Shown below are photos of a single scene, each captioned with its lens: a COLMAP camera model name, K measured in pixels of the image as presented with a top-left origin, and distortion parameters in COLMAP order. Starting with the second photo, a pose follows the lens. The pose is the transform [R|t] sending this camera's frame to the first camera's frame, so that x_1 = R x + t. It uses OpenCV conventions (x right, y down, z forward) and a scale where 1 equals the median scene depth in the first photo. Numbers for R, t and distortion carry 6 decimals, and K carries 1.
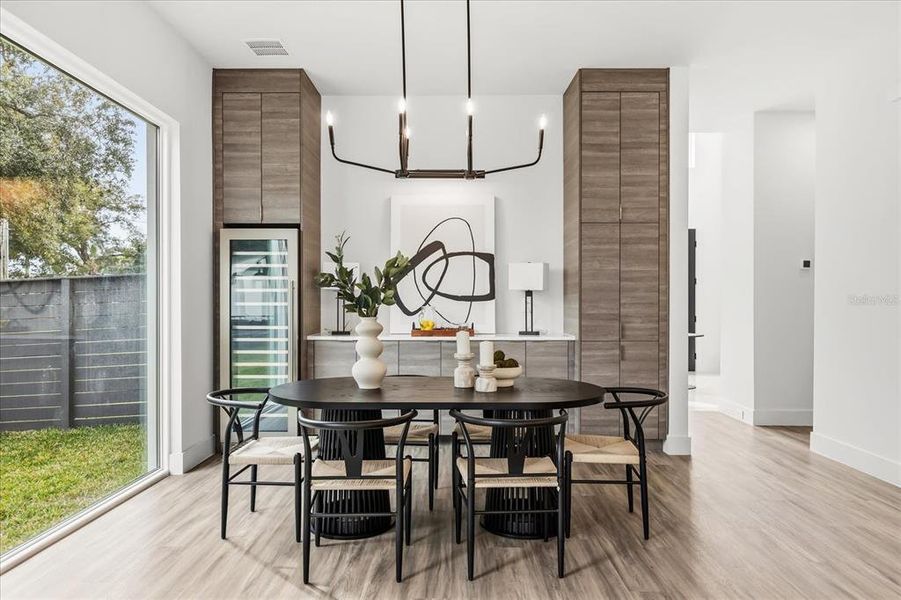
lens RADIAL K [[583.1, 0, 450.5], [0, 583.1, 300.0], [0, 0, 1]] dist [0.001402, 0.000556]
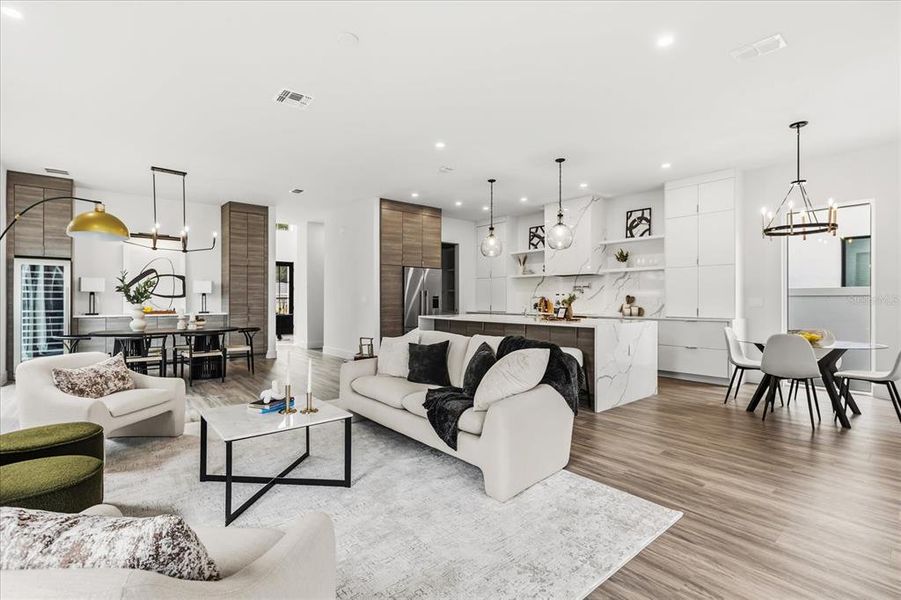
lens RADIAL K [[414.1, 0, 450.5], [0, 414.1, 300.0], [0, 0, 1]] dist [0.000636, 0.000467]
pose [[0.758384, -0.000468, 0.651808, -0.198895], [-0.001887, 0.999994, 0.002914, 0.003697], [-0.651806, -0.003440, 0.758378, -0.886484]]
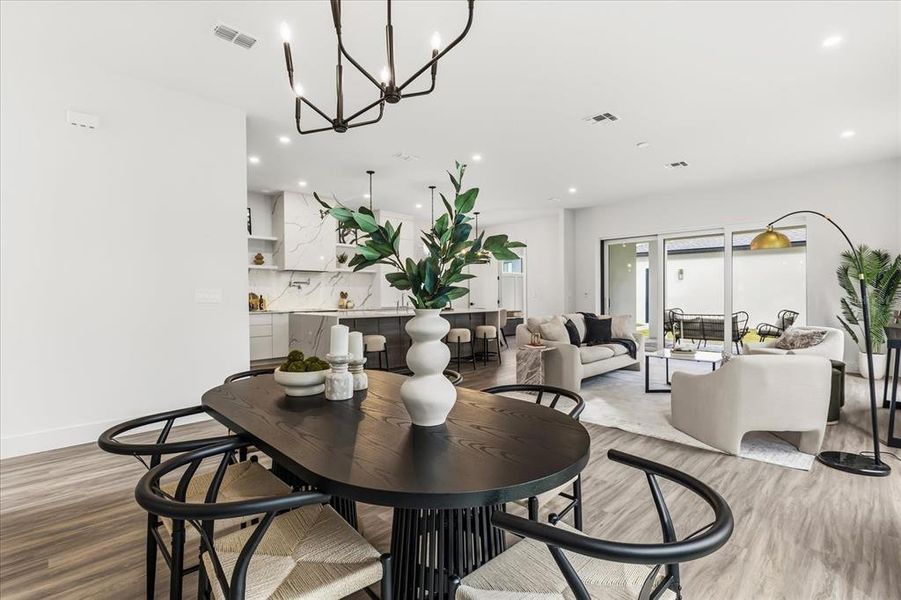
lens RADIAL K [[414.1, 0, 450.5], [0, 414.1, 300.0], [0, 0, 1]] dist [0.000636, 0.000467]
pose [[-0.706296, -0.003427, 0.707908, -0.337019], [0.005156, 0.999937, 0.009986, 0.011022], [-0.707898, 0.010703, -0.706234, 0.966219]]
